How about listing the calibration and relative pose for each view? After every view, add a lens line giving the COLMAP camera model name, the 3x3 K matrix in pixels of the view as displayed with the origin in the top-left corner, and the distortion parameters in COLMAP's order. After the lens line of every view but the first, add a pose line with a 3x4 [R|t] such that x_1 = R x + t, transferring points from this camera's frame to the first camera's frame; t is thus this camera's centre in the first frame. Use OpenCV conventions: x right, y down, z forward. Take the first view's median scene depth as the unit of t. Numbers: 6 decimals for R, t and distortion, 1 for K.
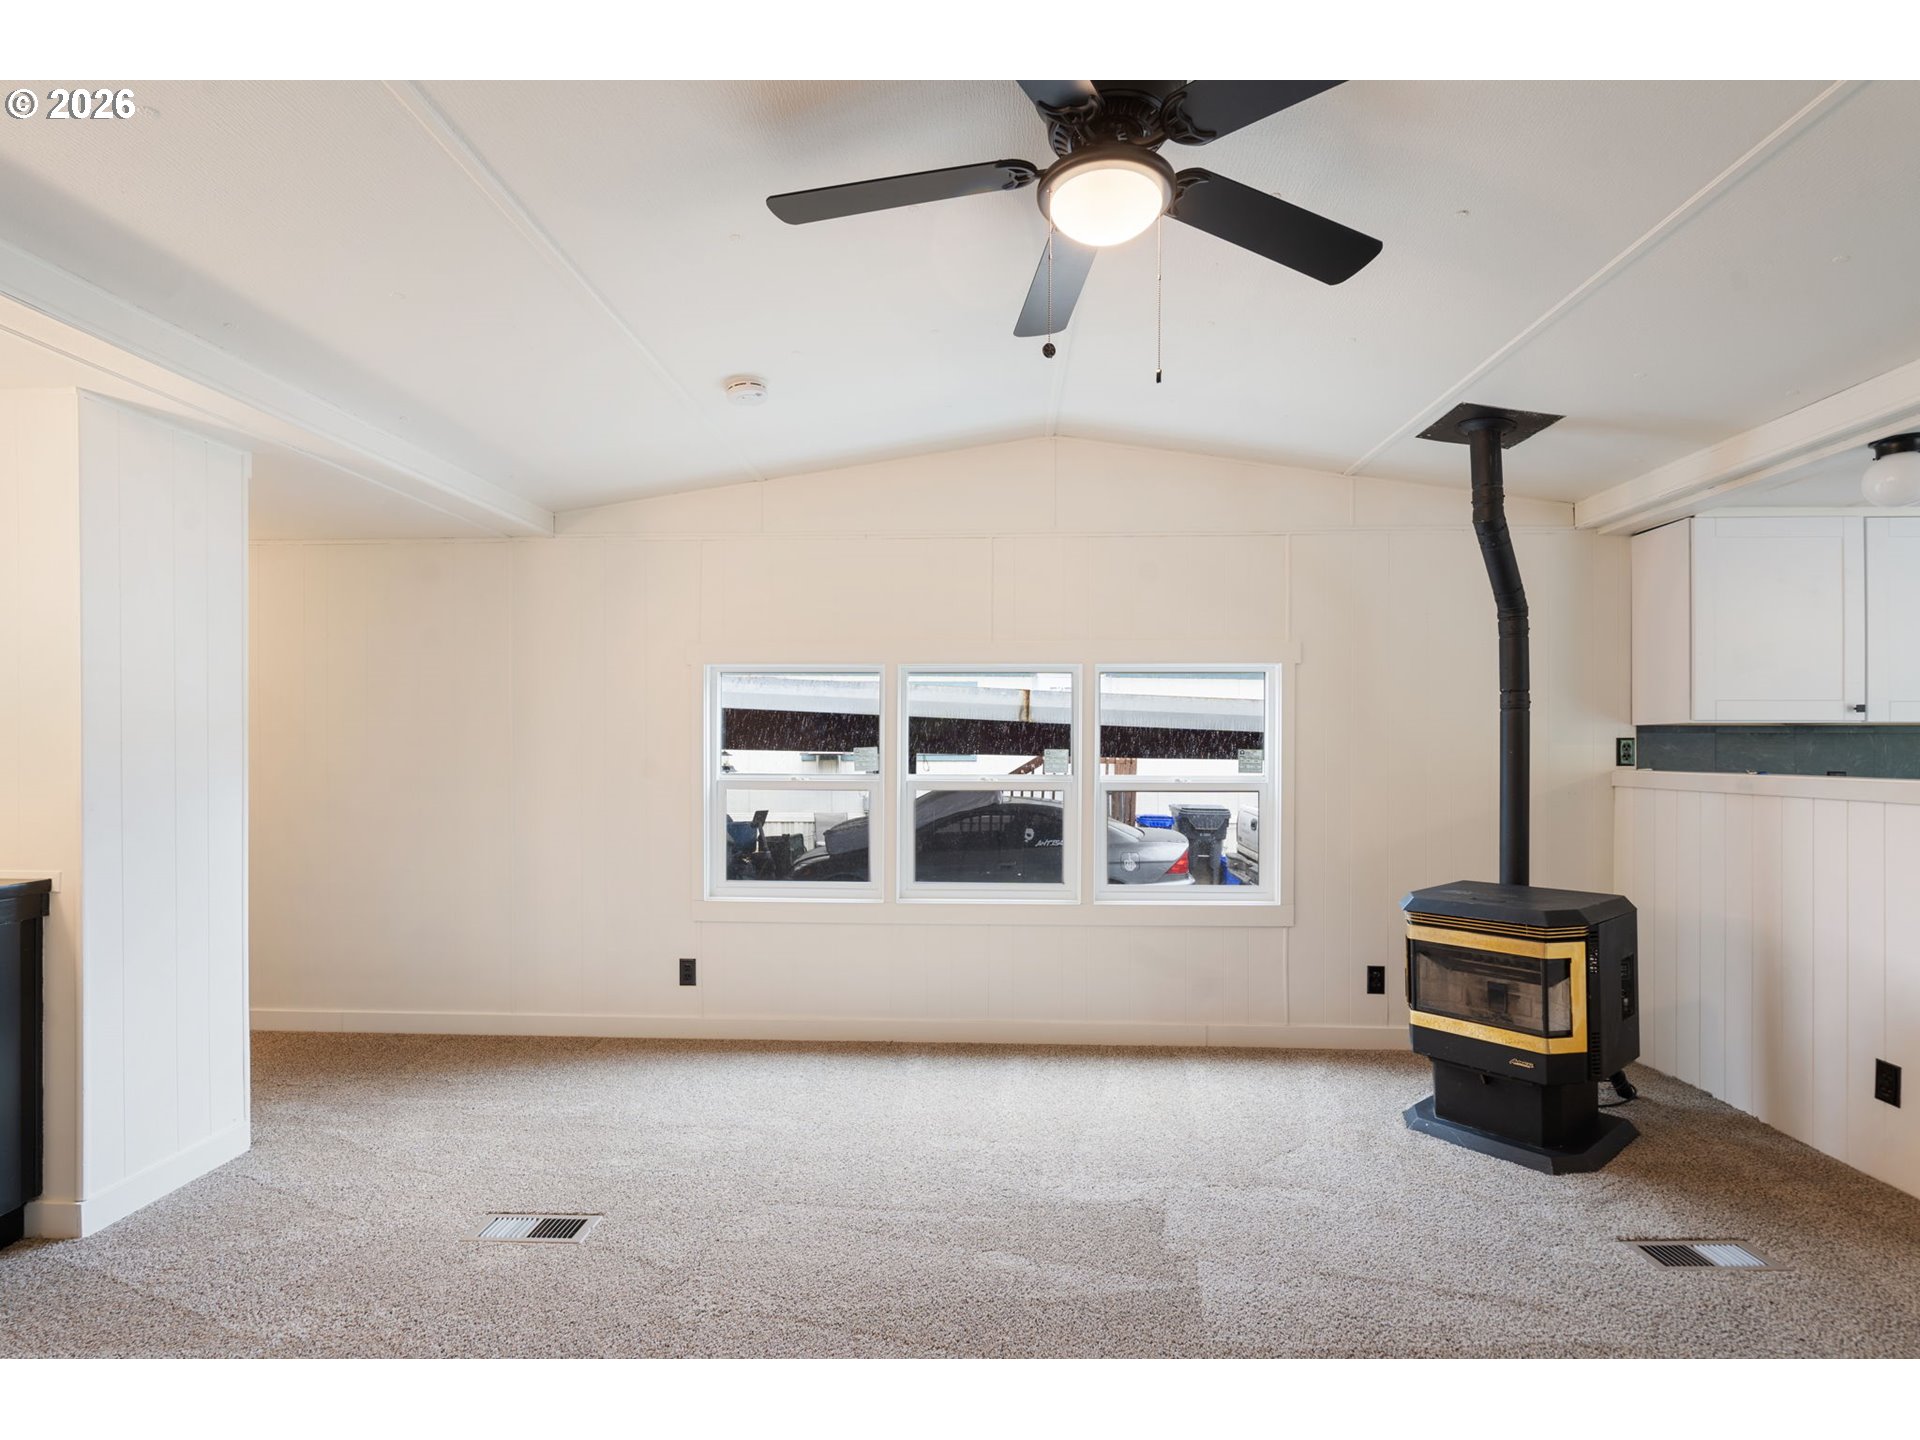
lens RADIAL K [[923.1, 0, 954.3], [0, 923.1, 742.7], [0, 0, 1]] dist [-0.003536, 0.000081]
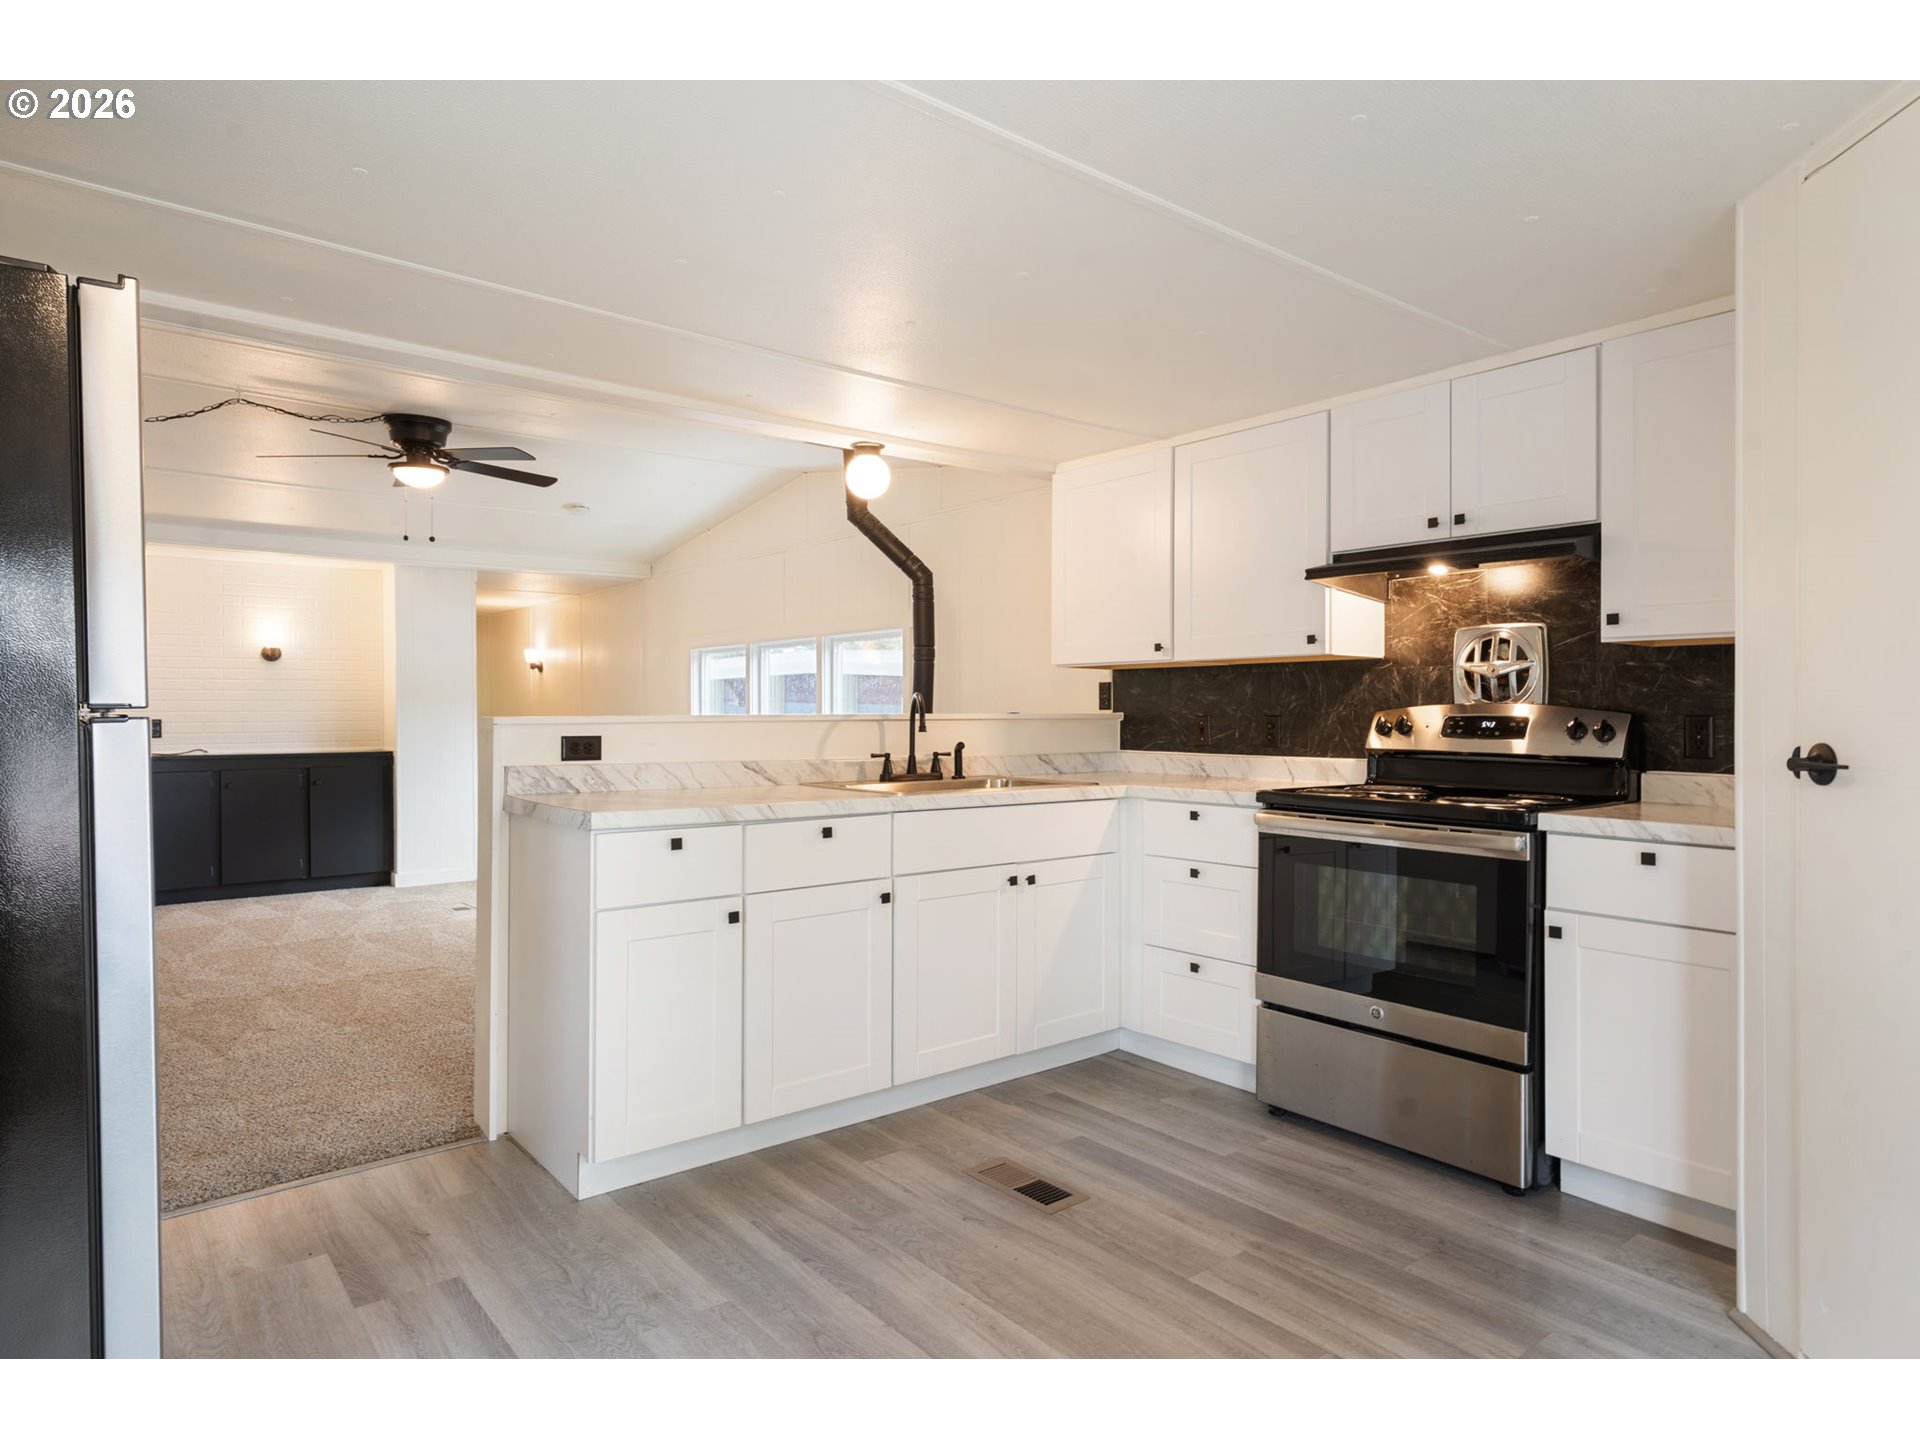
lens RADIAL K [[1124.1, 0, 932.6], [0, 1124.1, 715.4], [0, 0, 1]] dist [0.013324, 0.000787]
pose [[0.616138, -0.000490, -0.787638, 1.516543], [0.005505, 0.999978, 0.003684, 0.023841], [0.787619, -0.006606, 0.616127, 0.134114]]
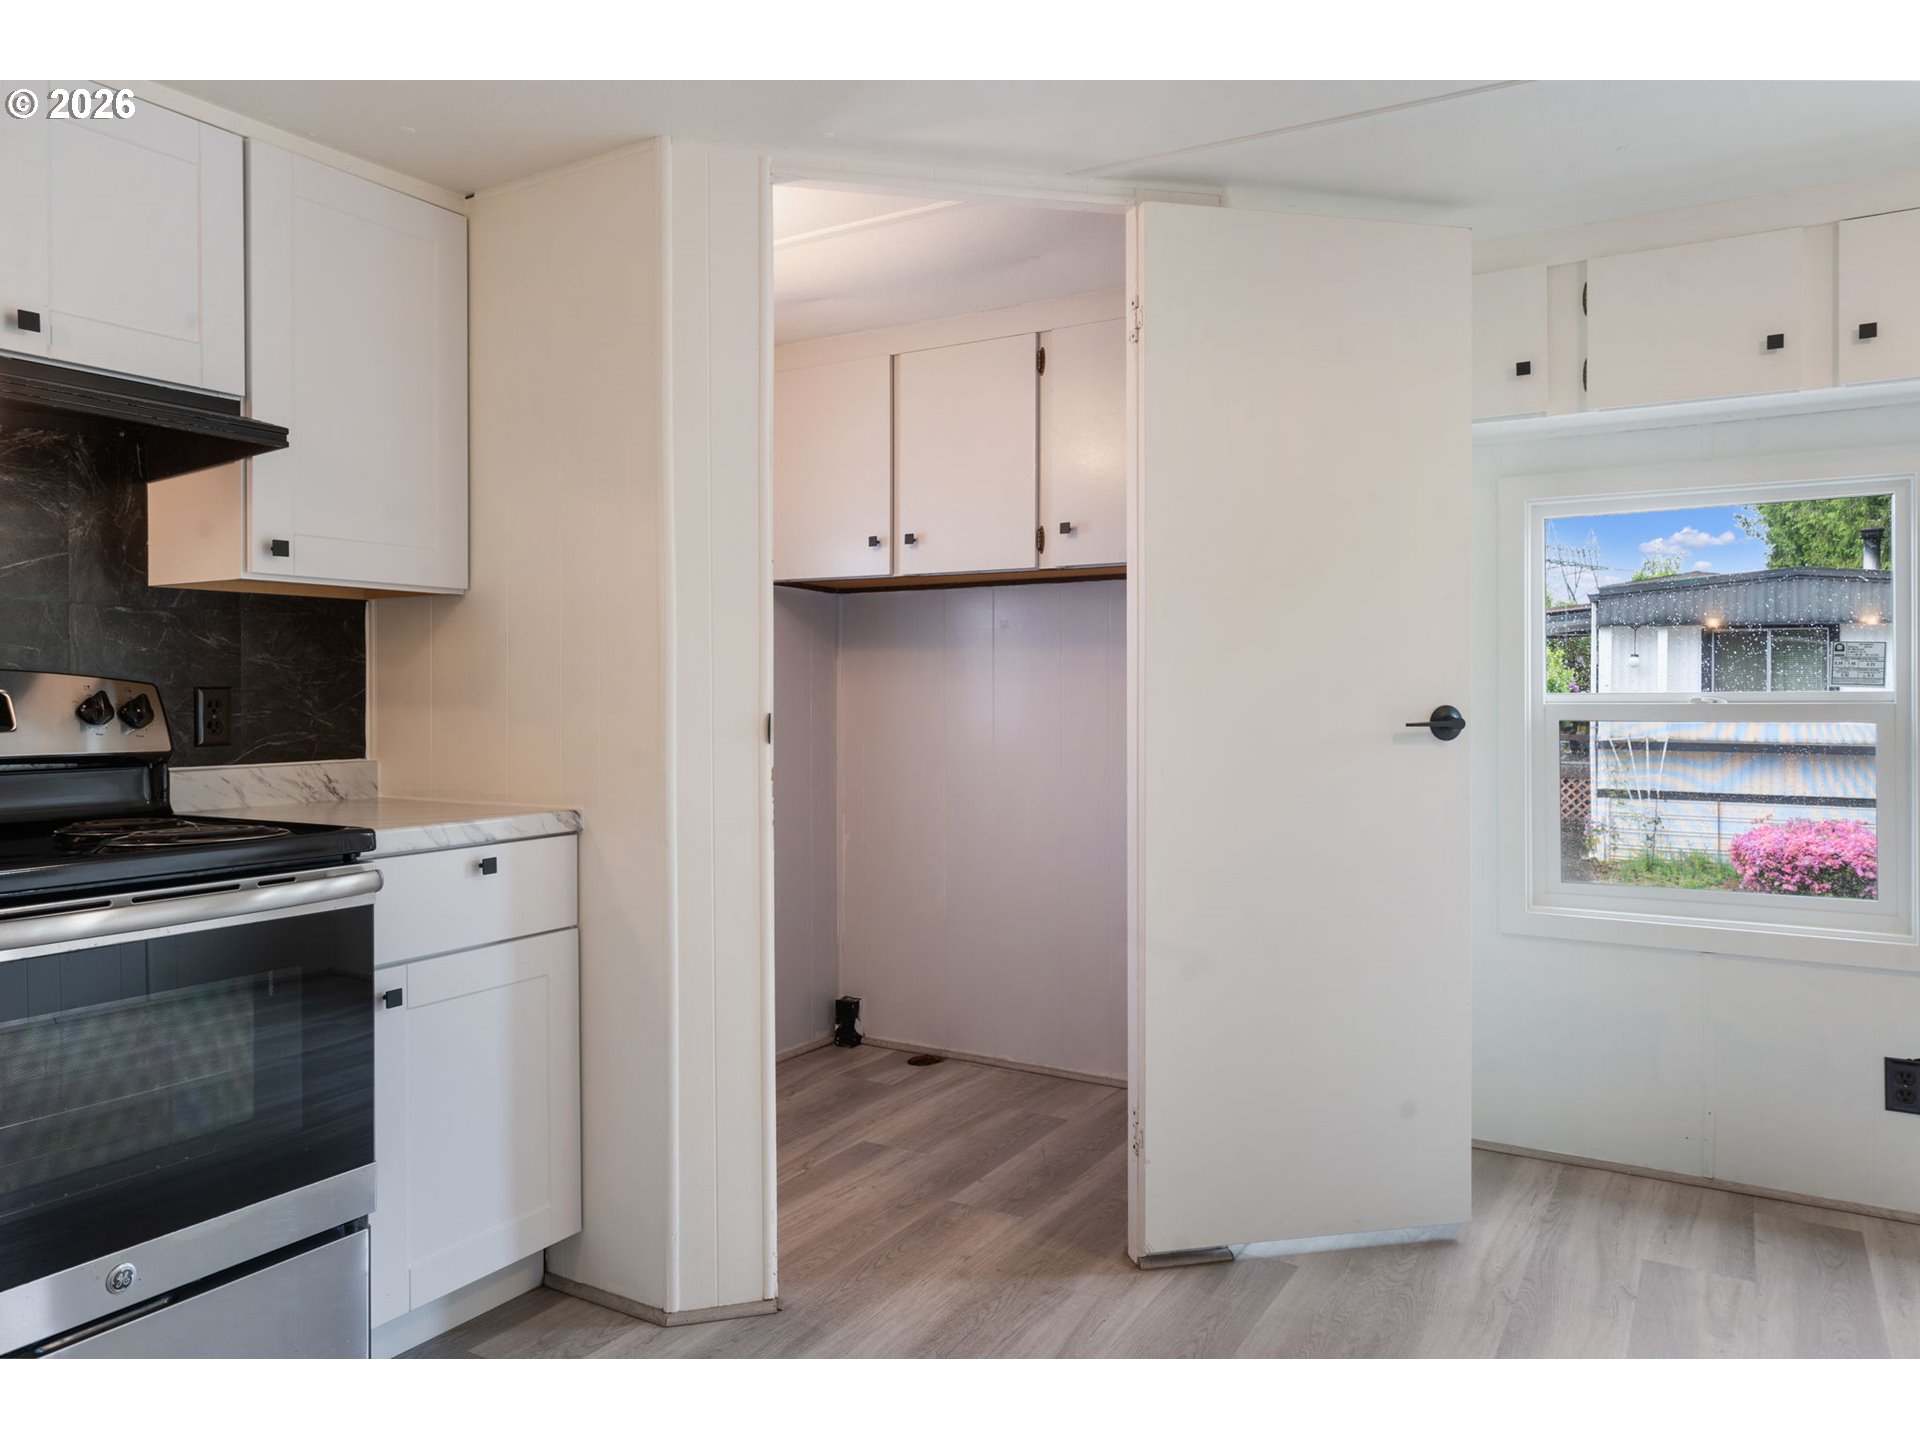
lens RADIAL K [[1285.6, 0, 933.8], [0, 1285.6, 690.8], [0, 0, 1]] dist [0.004572, 0.003190]
pose [[0.518871, -0.009316, 0.854802, 0.898514], [0.000313, 0.999943, 0.010708, 0.024595], [-0.854852, -0.005288, 0.518844, 0.365717]]
